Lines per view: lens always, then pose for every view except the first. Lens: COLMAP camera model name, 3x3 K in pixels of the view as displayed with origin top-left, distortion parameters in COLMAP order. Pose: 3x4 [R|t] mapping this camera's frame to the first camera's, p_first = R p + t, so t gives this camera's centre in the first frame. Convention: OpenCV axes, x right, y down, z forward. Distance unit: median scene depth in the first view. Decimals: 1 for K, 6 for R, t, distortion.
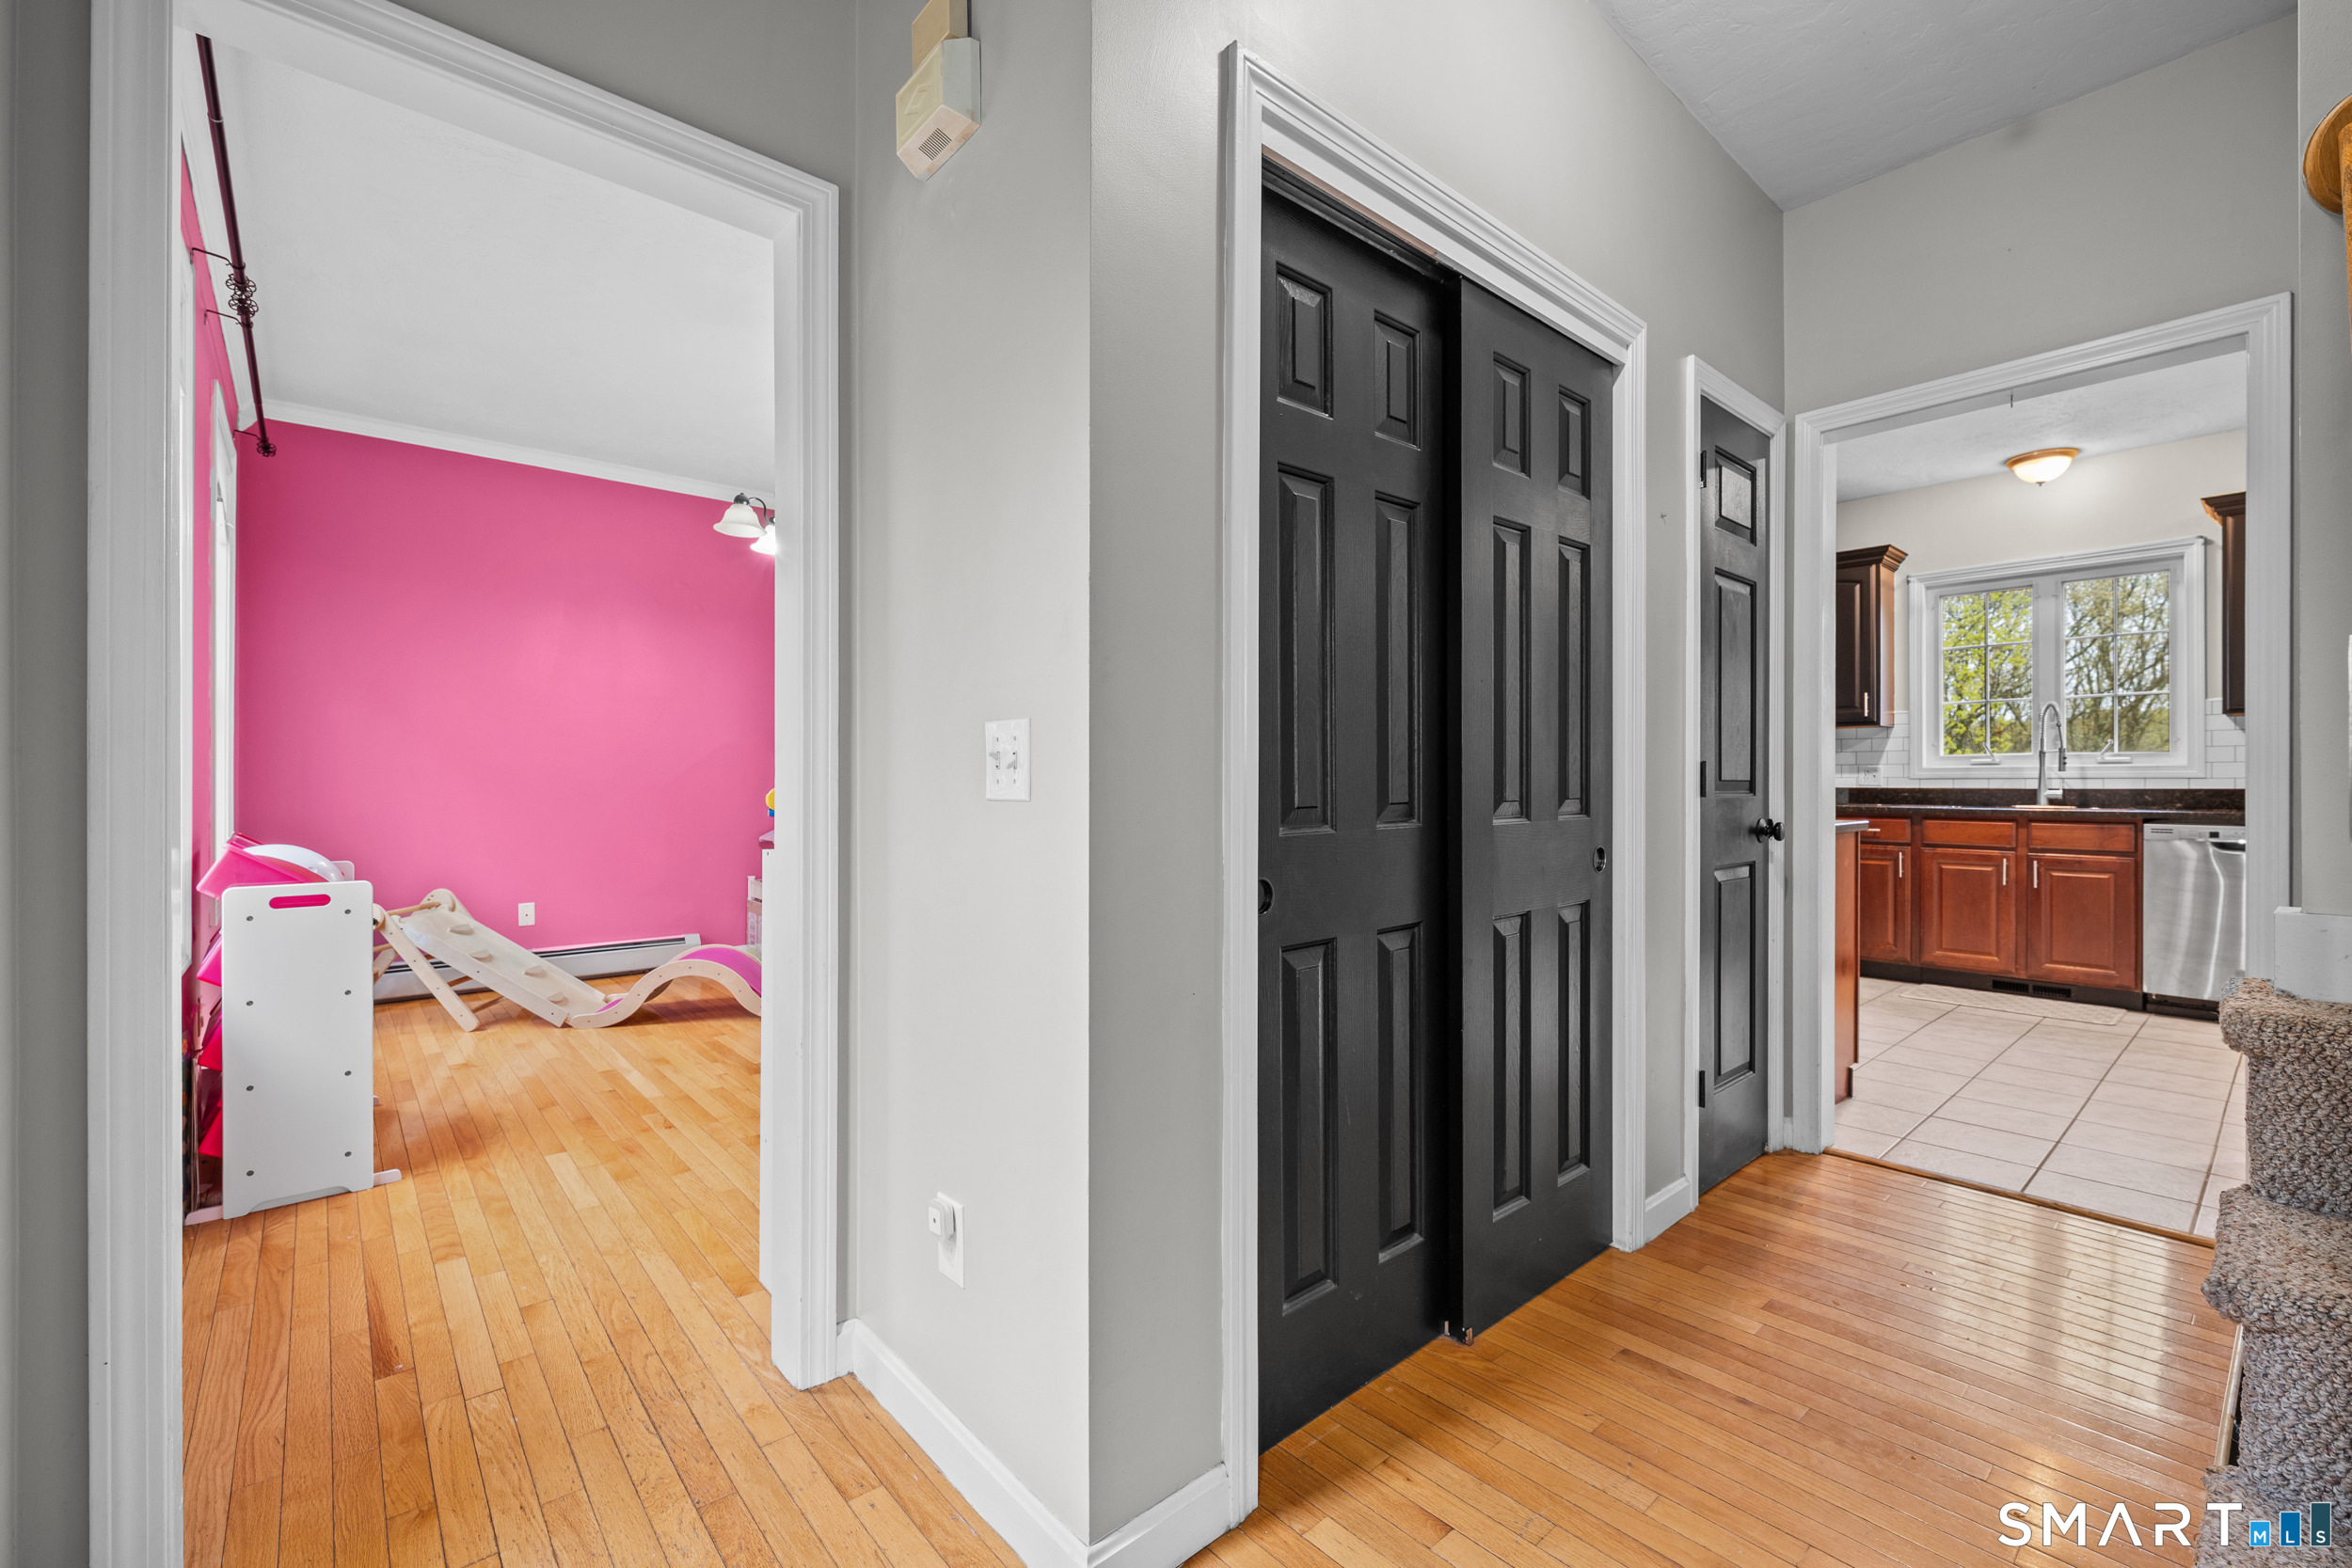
lens RADIAL K [[995.9, 0, 1176.0], [0, 995.9, 784.0], [0, 0, 1]] dist [-0.000062, -0.000106]
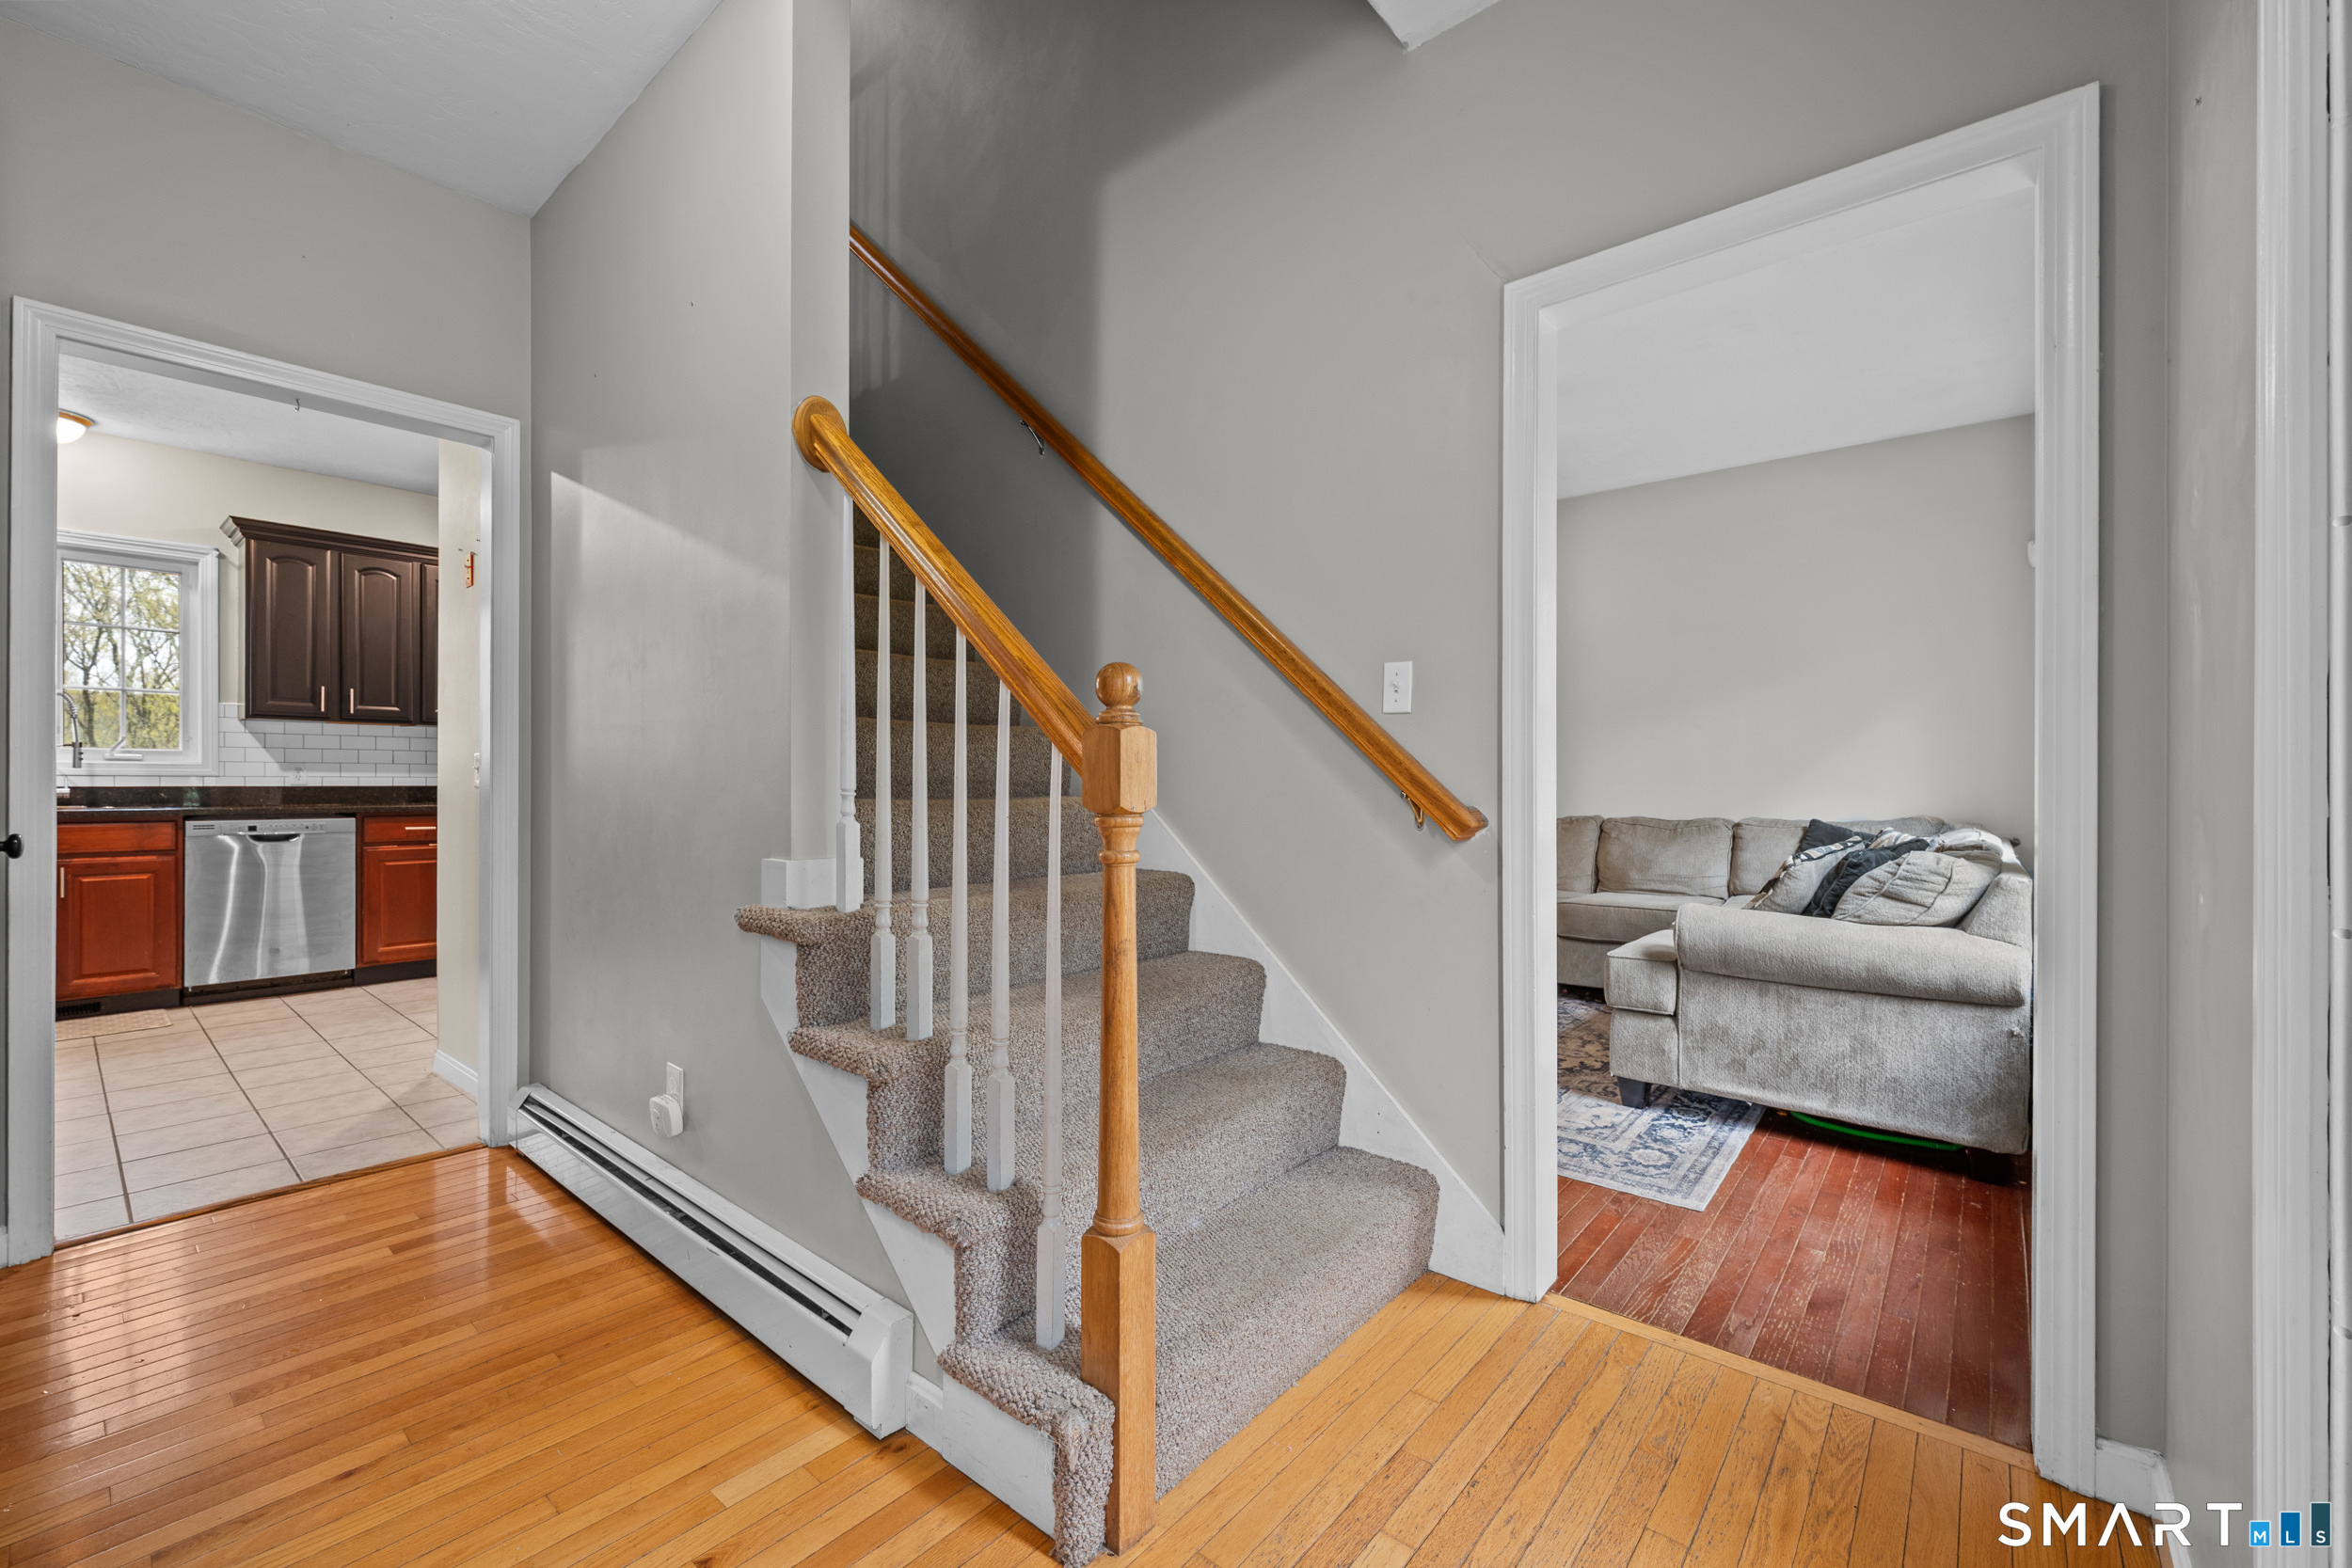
lens RADIAL K [[965.3, 0, 1176.0], [0, 965.3, 784.0], [0, 0, 1]] dist [0.000651, 0.000272]
pose [[-0.155150, -0.001229, 0.987890, -0.155979], [-0.002893, 0.999996, 0.000790, -0.001557], [-0.987887, -0.002735, -0.155153, 0.154548]]
